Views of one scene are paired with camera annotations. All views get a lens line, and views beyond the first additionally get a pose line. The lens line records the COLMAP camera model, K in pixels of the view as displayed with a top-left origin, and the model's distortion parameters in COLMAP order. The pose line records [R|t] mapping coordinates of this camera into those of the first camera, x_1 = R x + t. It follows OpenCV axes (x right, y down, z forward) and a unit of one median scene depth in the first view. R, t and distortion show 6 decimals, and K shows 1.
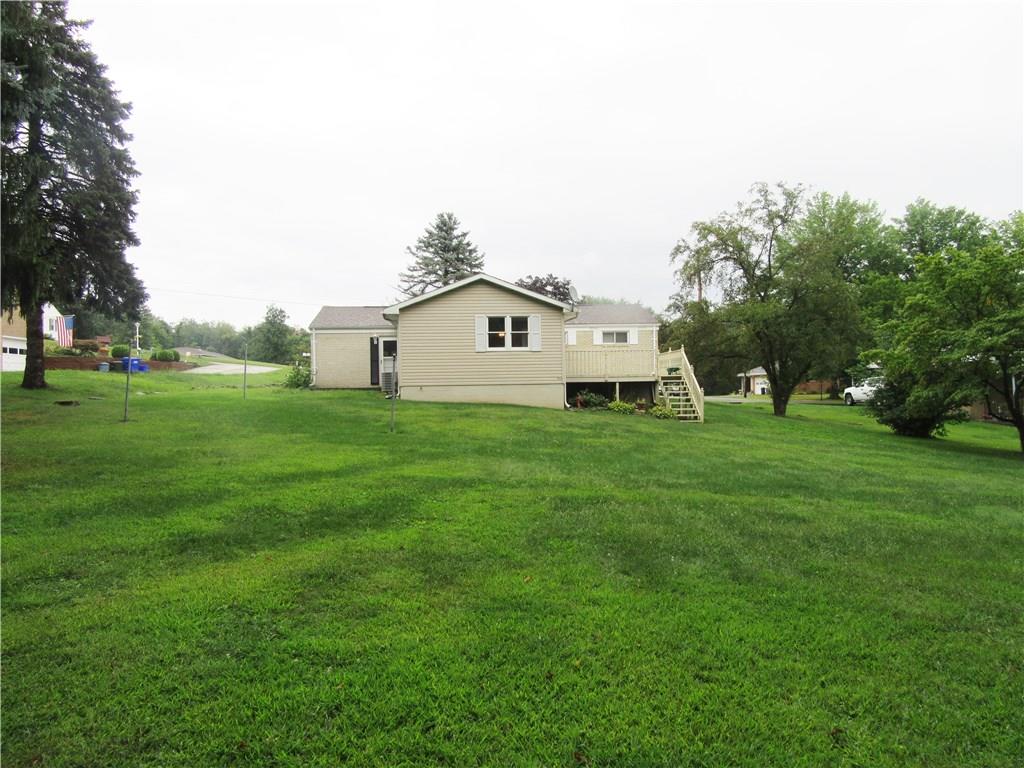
lens RADIAL K [[748.2, 0, 512.0], [0, 748.2, 384.0], [0, 0, 1]] dist [-0.033521, -0.002823]
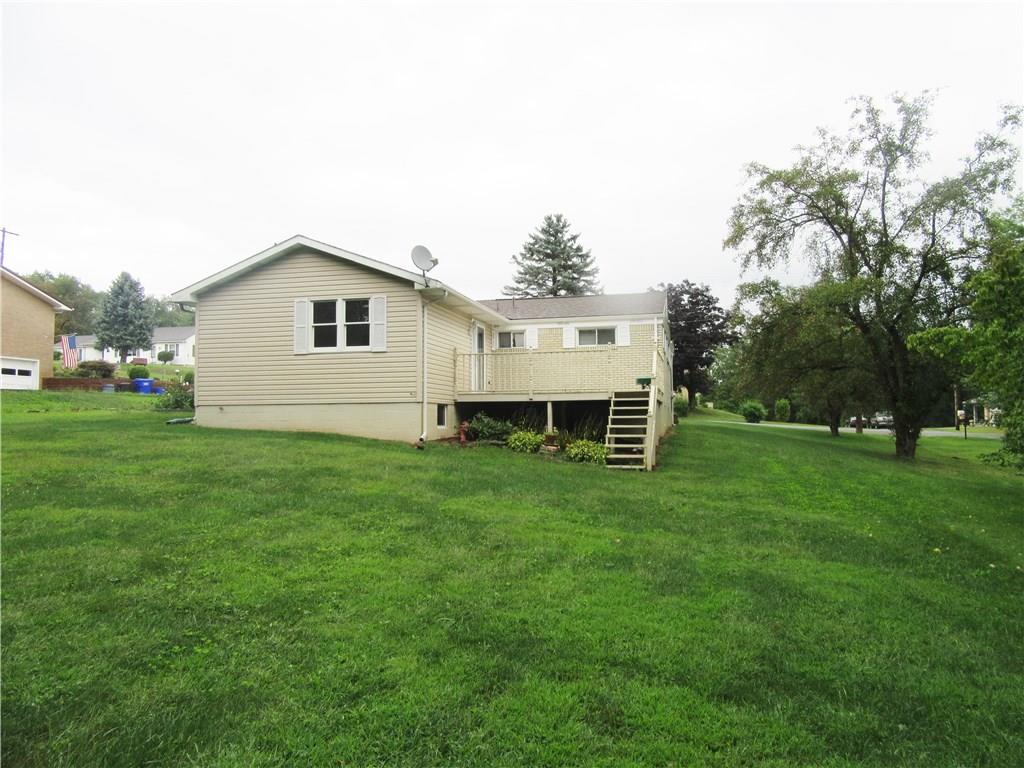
lens RADIAL K [[748.2, 0, 512.0], [0, 748.2, 384.0], [0, 0, 1]] dist [-0.033521, -0.002823]
pose [[0.952854, -0.008249, -0.303318, 0.268027], [-0.003904, 0.999214, -0.039436, 0.006911], [0.303405, 0.038761, 0.952073, 0.340929]]
